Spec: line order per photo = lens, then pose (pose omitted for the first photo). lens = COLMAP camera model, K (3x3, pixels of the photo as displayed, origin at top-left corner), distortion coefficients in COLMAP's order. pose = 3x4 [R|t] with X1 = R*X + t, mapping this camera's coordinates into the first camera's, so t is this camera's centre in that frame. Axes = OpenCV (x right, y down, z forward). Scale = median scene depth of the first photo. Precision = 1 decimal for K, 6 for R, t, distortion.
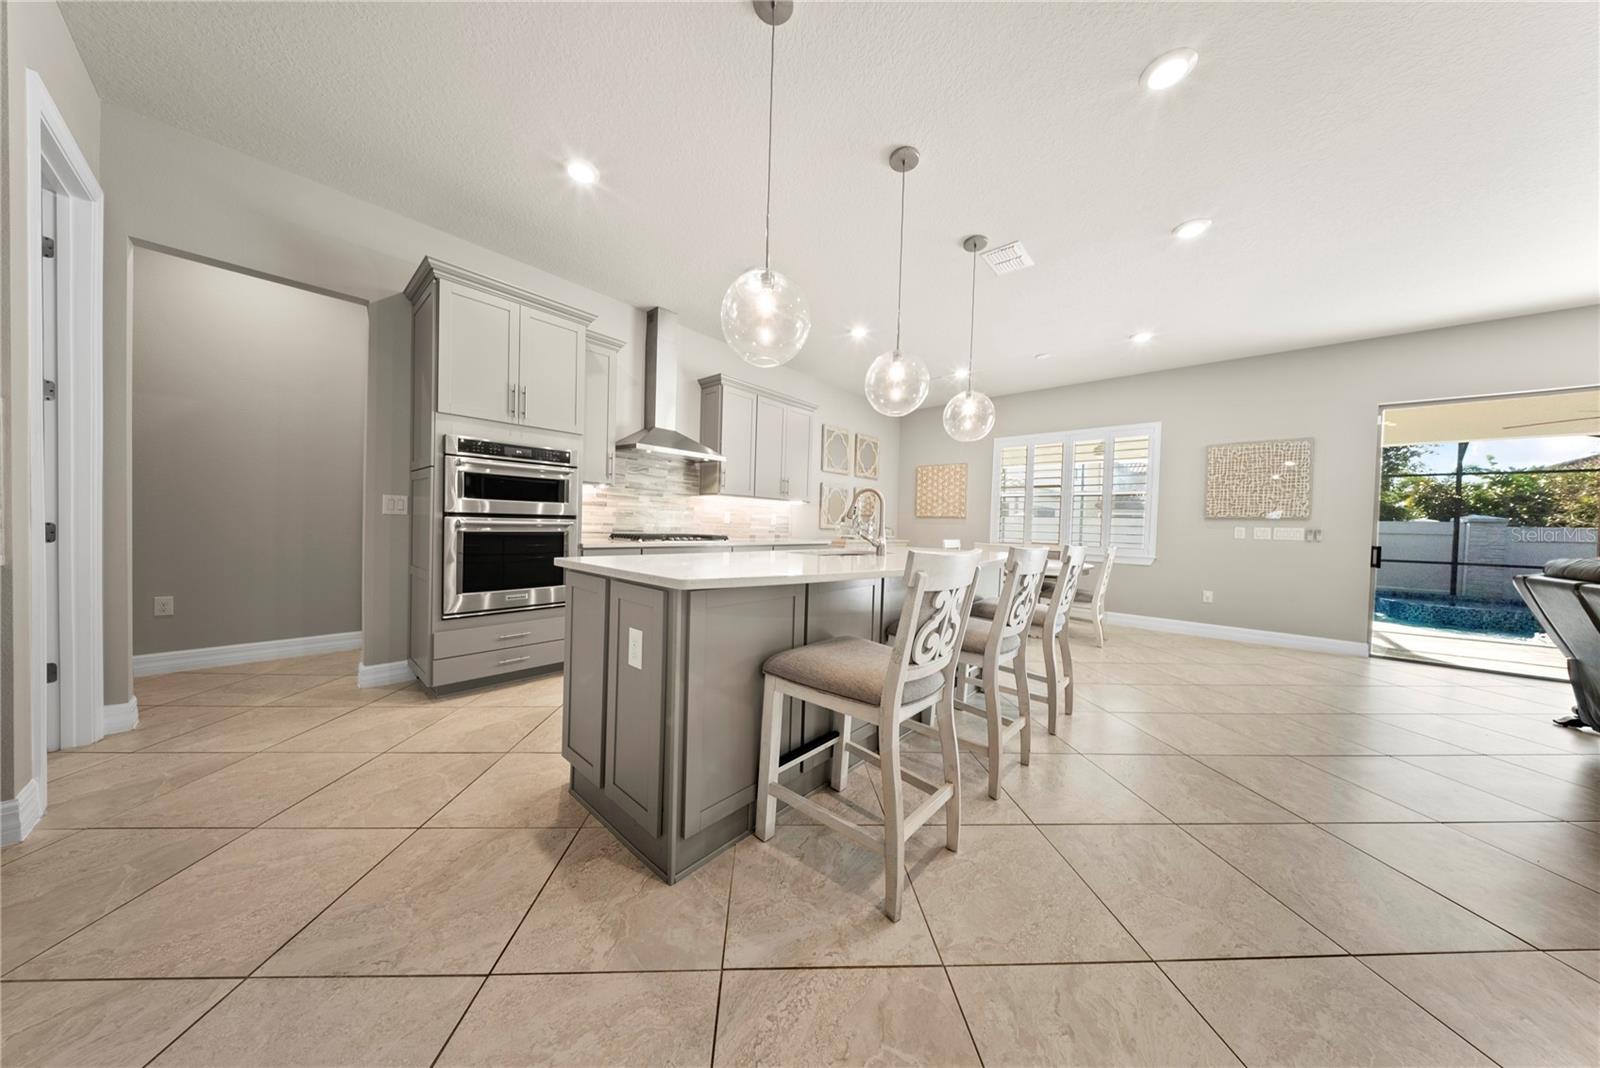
lens RADIAL K [[476.9, 0, 796.5], [0, 476.9, 530.8], [0, 0, 1]] dist [-0.002332, -0.001097]
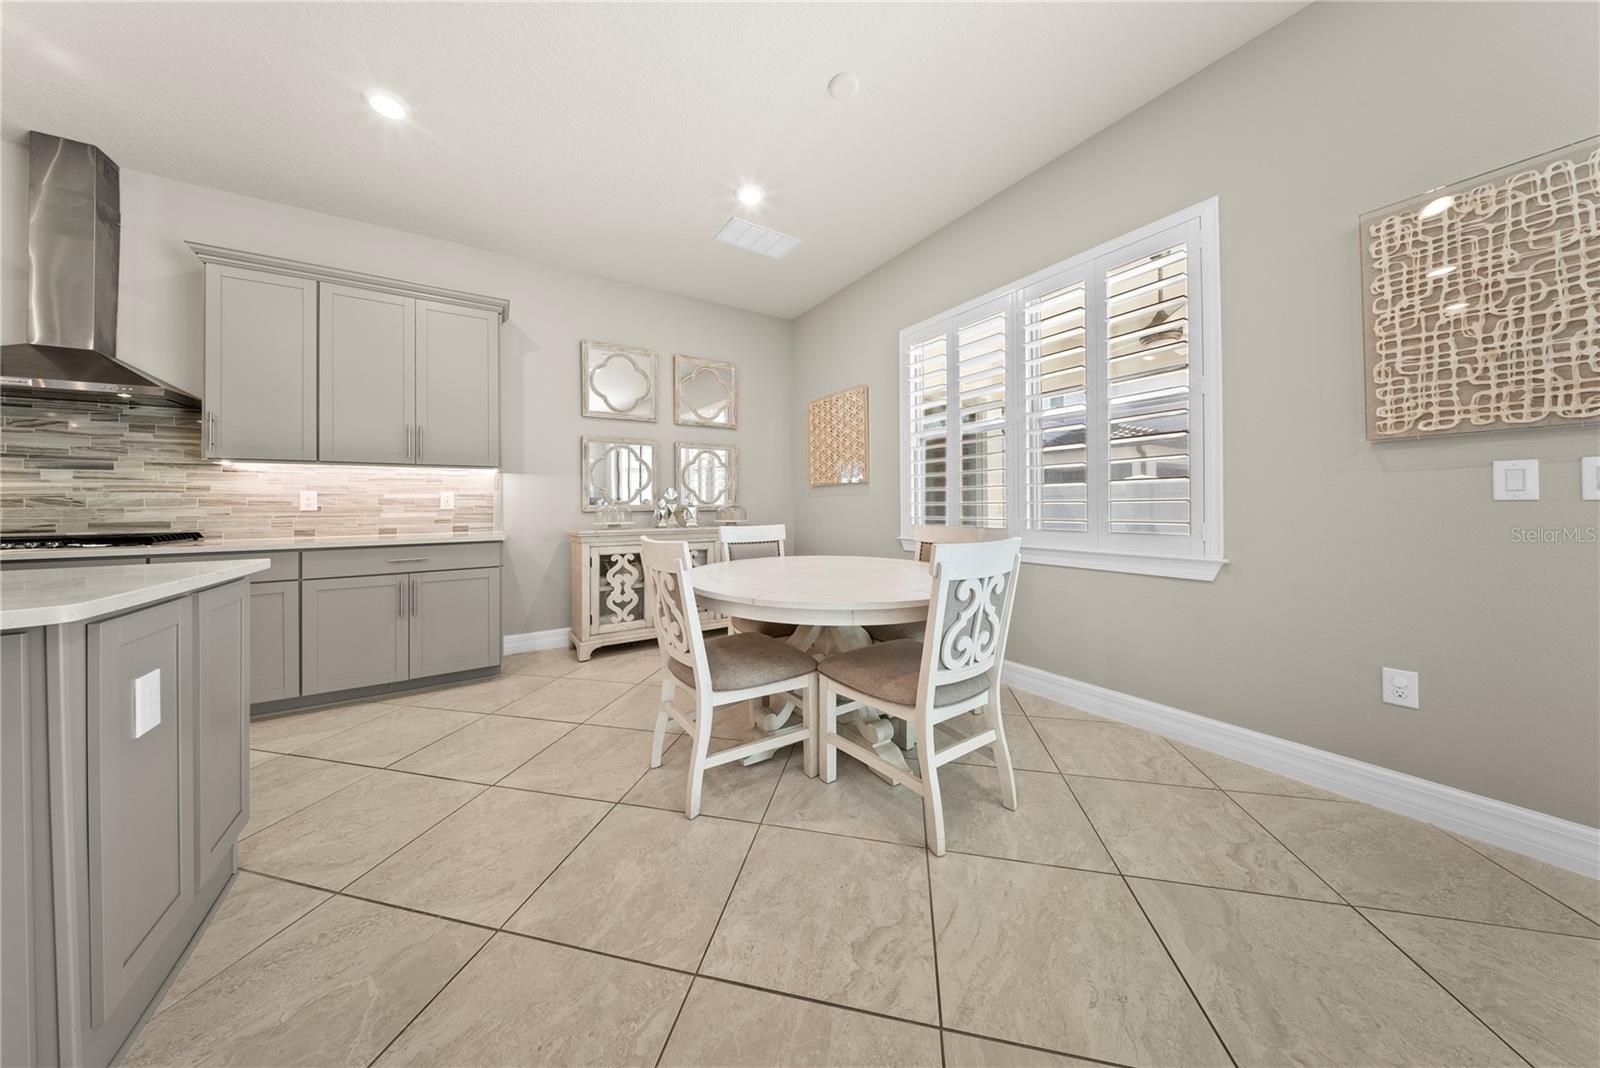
lens RADIAL K [[476.9, 0, 788.7], [0, 476.9, 504.7], [0, 0, 1]] dist [-0.002332, -0.001097]
pose [[0.959803, -0.040620, -0.277720, 0.629457], [0.035716, 0.999104, -0.022693, 0.012656], [0.278394, 0.011862, 0.960394, 0.646986]]
